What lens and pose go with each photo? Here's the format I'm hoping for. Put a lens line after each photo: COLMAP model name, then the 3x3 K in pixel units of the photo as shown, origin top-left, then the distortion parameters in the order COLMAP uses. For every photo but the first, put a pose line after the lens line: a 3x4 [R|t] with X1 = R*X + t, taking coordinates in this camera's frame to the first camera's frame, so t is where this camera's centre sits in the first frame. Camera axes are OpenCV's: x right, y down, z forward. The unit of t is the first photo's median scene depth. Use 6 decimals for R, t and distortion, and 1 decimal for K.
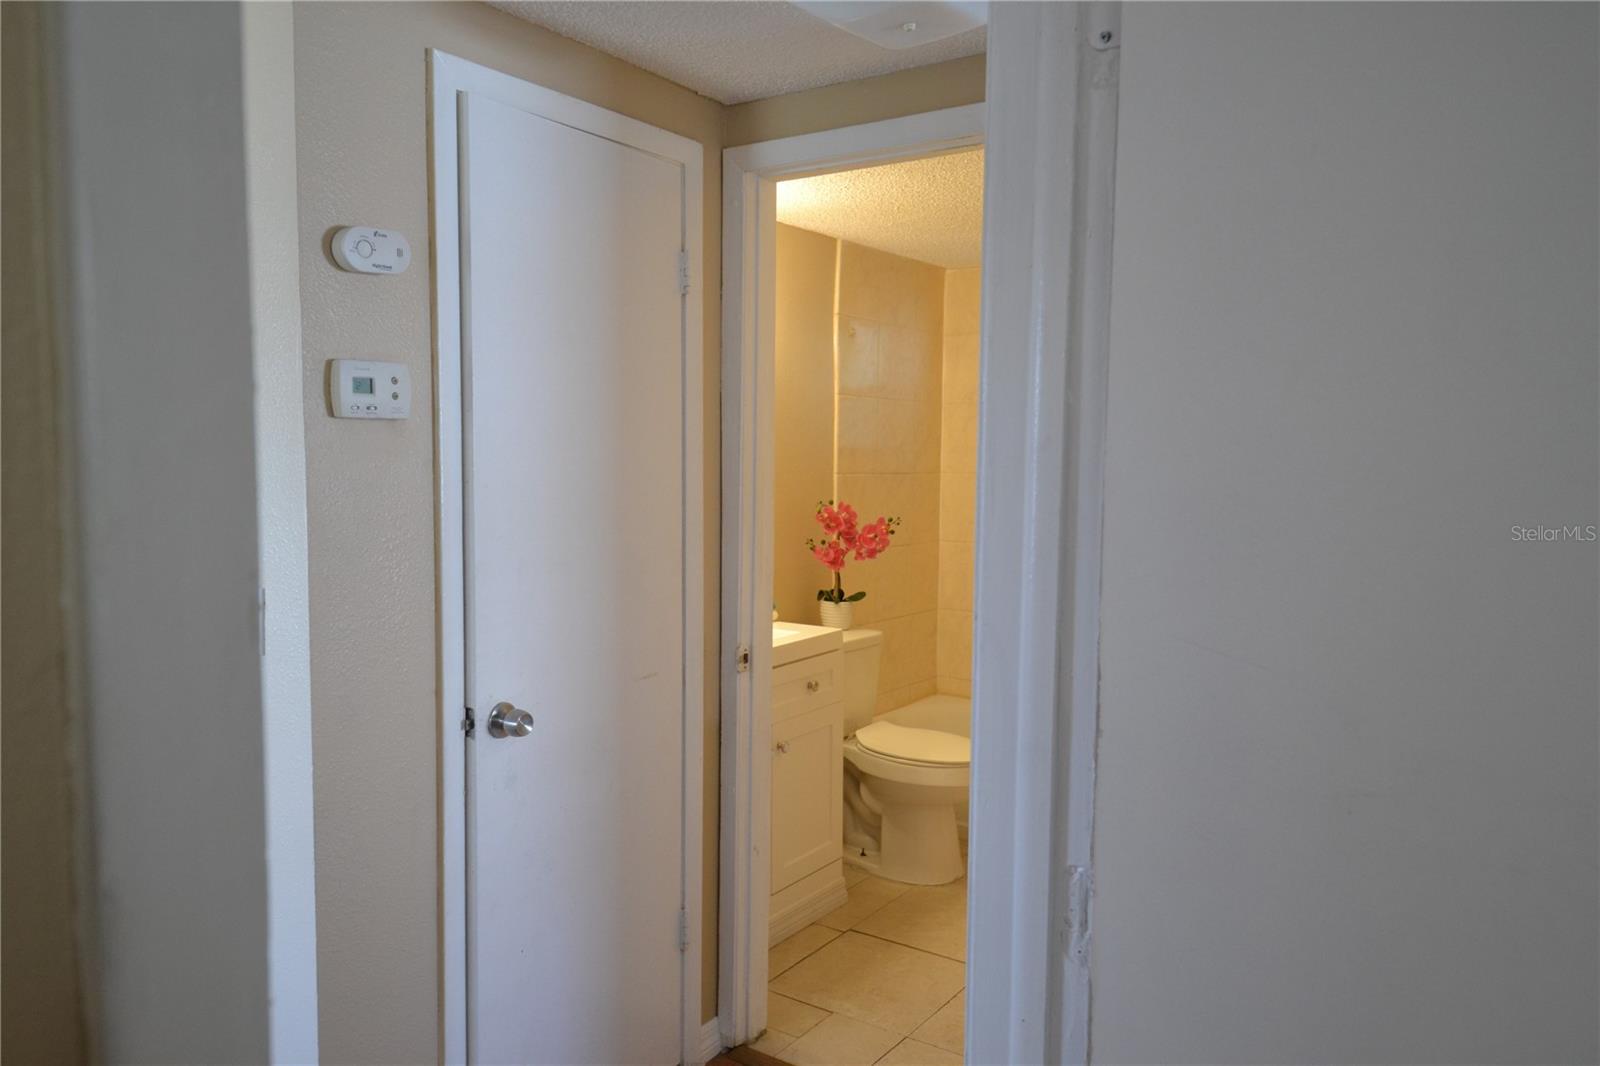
lens RADIAL K [[1159.2, 0, 803.1], [0, 1159.2, 535.0], [0, 0, 1]] dist [0.055448, -0.058731]
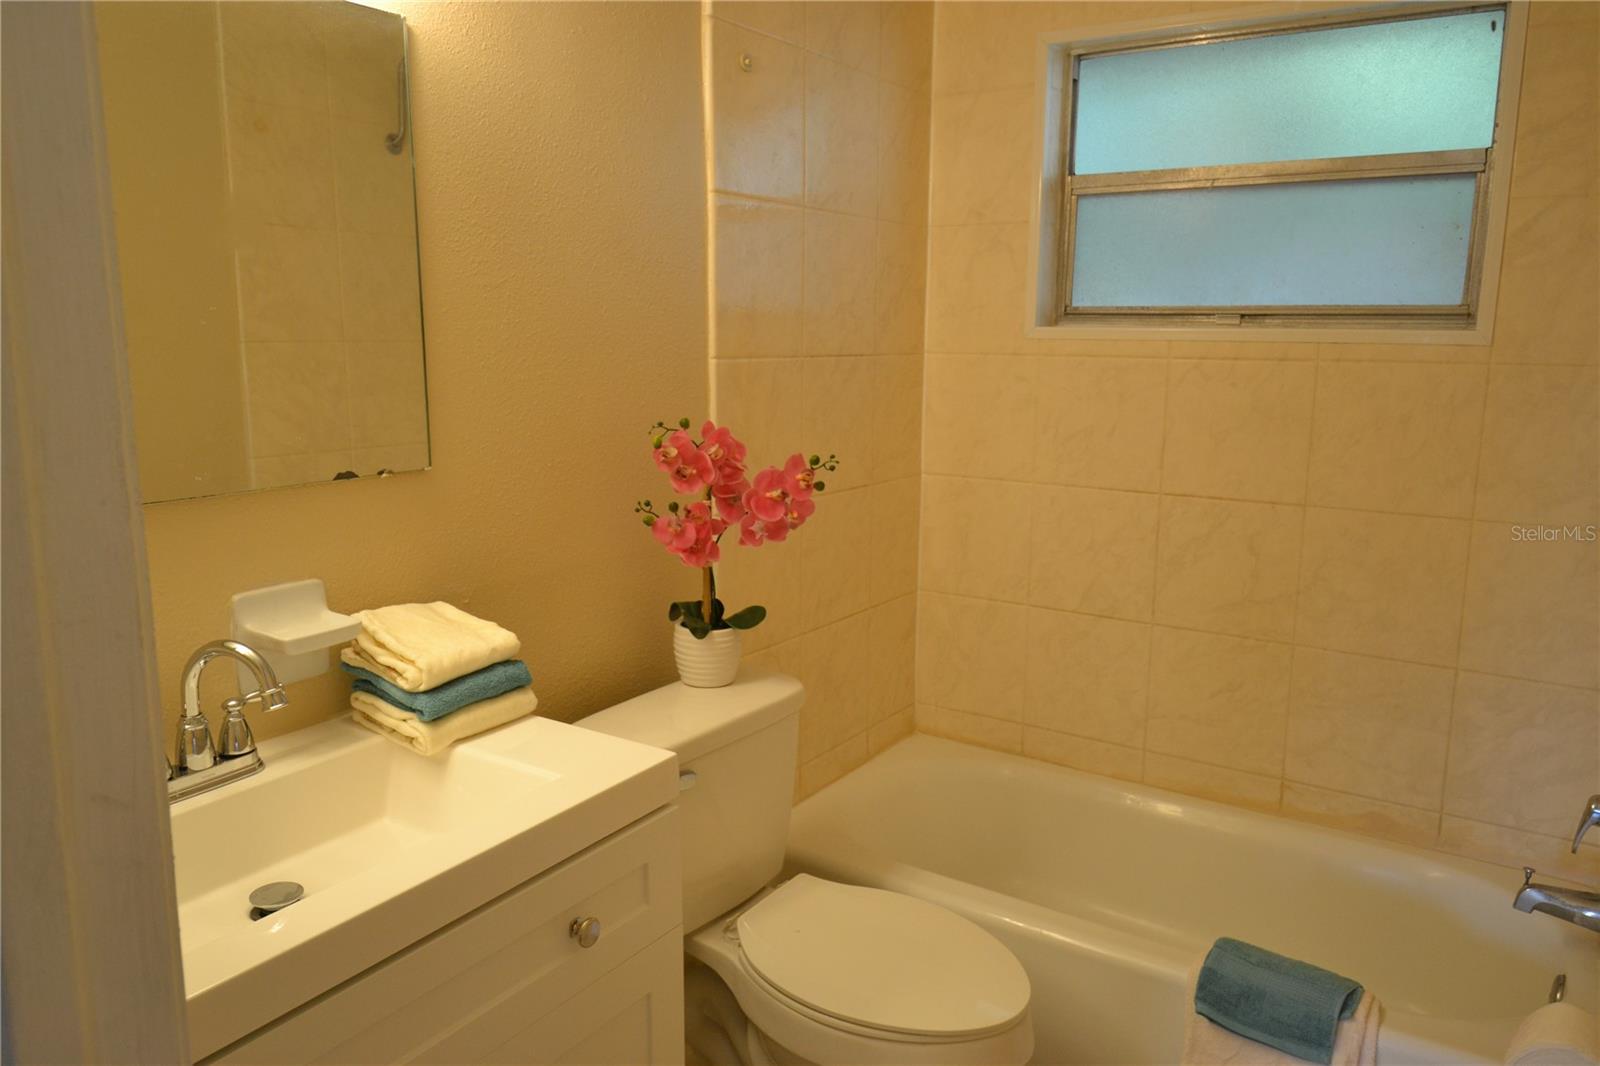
lens RADIAL K [[1159.2, 0, 795.6], [0, 1159.2, 526.4], [0, 0, 1]] dist [0.055448, -0.058731]
pose [[0.999954, -0.004177, 0.008643, 0.062781], [0.003306, 0.995142, 0.098391, -0.032008], [-0.009012, -0.098358, 0.995110, 0.531137]]
